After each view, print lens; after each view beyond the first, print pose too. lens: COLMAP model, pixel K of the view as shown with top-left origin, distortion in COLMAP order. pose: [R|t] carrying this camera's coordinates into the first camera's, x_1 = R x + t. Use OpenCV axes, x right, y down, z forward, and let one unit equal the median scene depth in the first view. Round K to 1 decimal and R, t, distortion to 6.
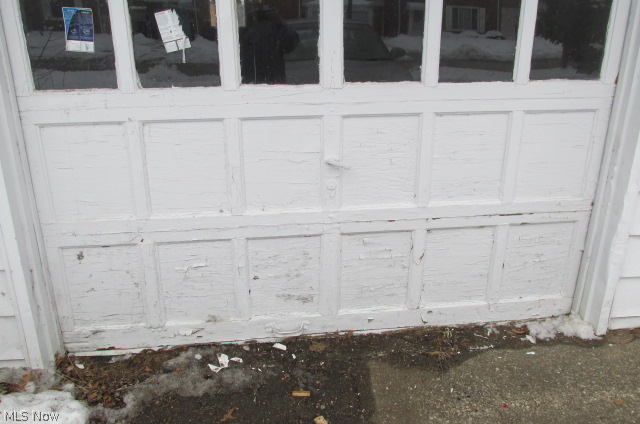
lens RADIAL K [[537.6, 0, 320.2], [0, 537.6, 212.9], [0, 0, 1]] dist [-0.020229, -0.006106]
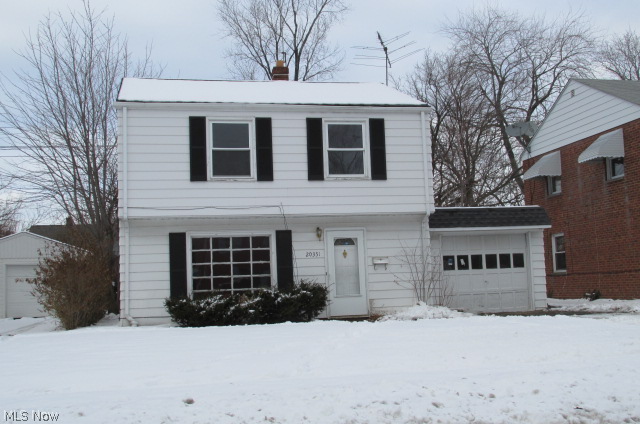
lens RADIAL K [[800.3, 0, 319.8], [0, 800.3, 211.8], [0, 0, 1]] dist [0.001704, 0.000000]
pose [[0.992169, -0.027916, 0.121742, -3.192014], [0.078414, 0.897897, -0.433166, 3.258864], [-0.097219, 0.439320, 0.893054, -7.957651]]
